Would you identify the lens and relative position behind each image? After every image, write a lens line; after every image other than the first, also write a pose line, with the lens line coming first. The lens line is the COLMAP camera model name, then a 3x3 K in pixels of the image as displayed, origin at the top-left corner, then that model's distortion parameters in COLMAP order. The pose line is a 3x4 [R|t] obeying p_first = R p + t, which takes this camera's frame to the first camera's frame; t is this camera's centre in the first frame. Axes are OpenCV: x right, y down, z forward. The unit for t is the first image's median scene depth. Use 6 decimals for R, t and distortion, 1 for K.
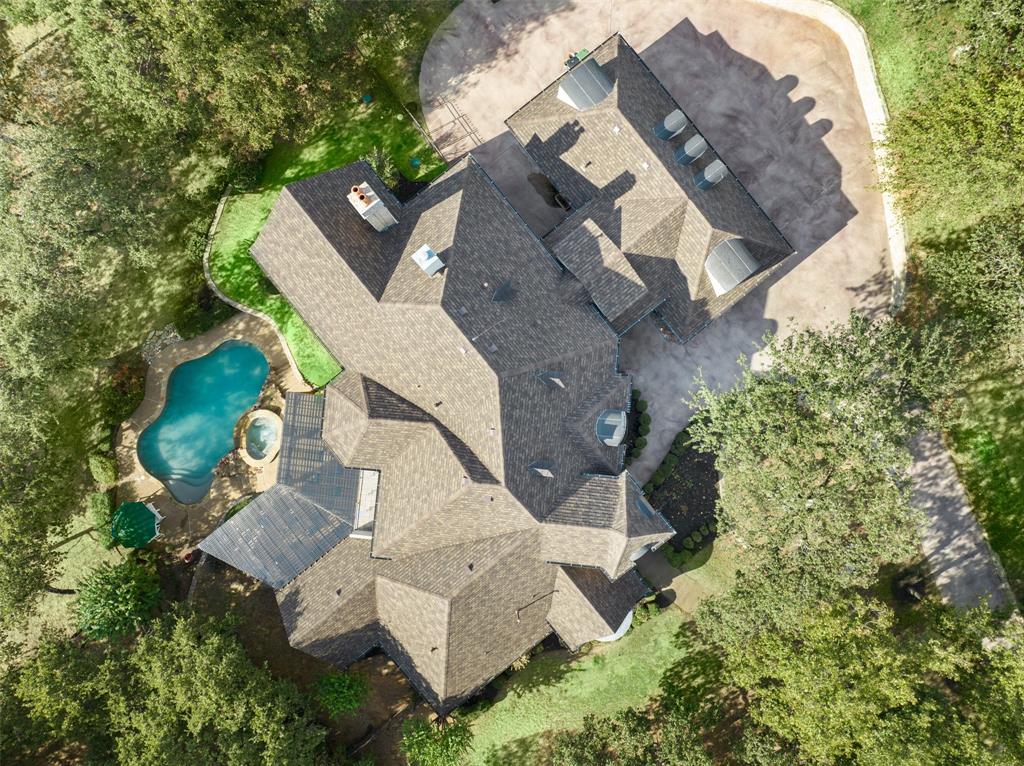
lens RADIAL K [[786.2, 0, 512.0], [0, 786.2, 383.0], [0, 0, 1]] dist [0.002277, 0.000613]
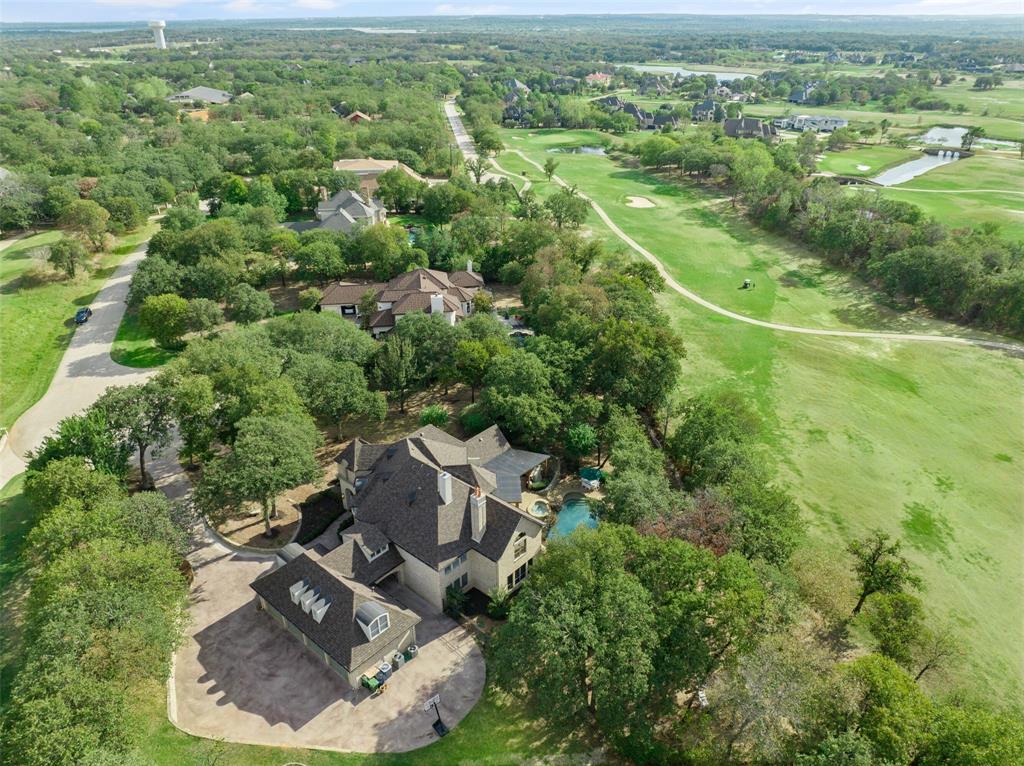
lens RADIAL K [[786.2, 0, 512.0], [0, 786.2, 383.0], [0, 0, 1]] dist [0.002277, 0.000613]
pose [[-0.988149, 0.076243, -0.133225, -0.014726], [-0.152871, -0.410390, 0.899005, -1.516307], [0.013869, 0.908717, 0.417182, -0.100665]]
